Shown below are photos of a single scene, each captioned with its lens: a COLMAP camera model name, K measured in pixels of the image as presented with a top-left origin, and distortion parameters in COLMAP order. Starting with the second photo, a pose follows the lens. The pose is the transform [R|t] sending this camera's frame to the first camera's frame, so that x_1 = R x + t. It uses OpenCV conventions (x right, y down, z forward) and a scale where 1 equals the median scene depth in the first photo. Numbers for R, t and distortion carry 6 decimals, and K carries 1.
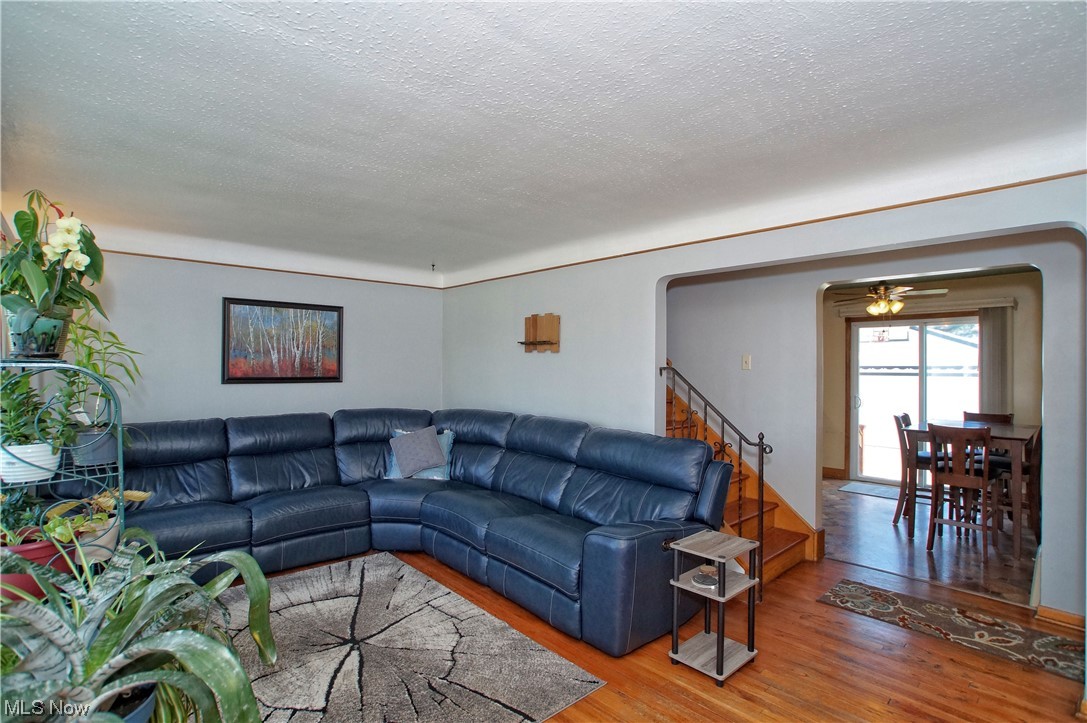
lens RADIAL K [[520.6, 0, 549.8], [0, 520.6, 365.7], [0, 0, 1]] dist [0.002800, 0.000231]
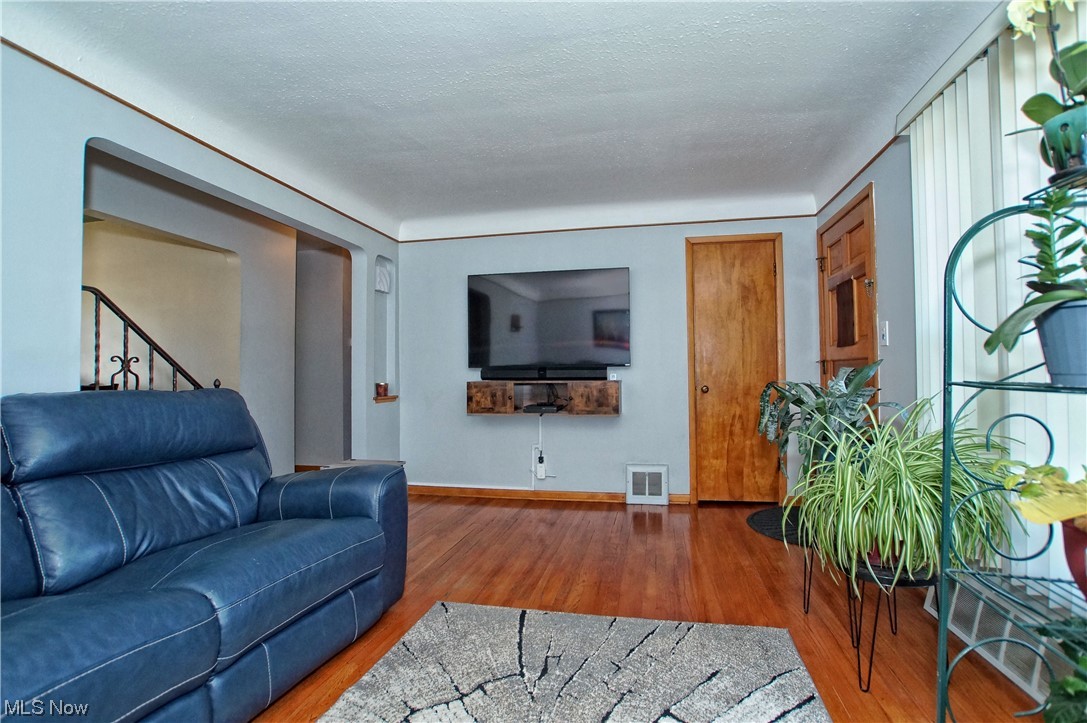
lens RADIAL K [[520.6, 0, 549.3], [0, 520.6, 363.8], [0, 0, 1]] dist [0.002800, 0.000231]
pose [[-0.571265, 0.013984, 0.820646, -0.881852], [-0.009426, 0.999677, -0.023596, 0.174215], [-0.820711, -0.021215, -0.570949, 1.455759]]
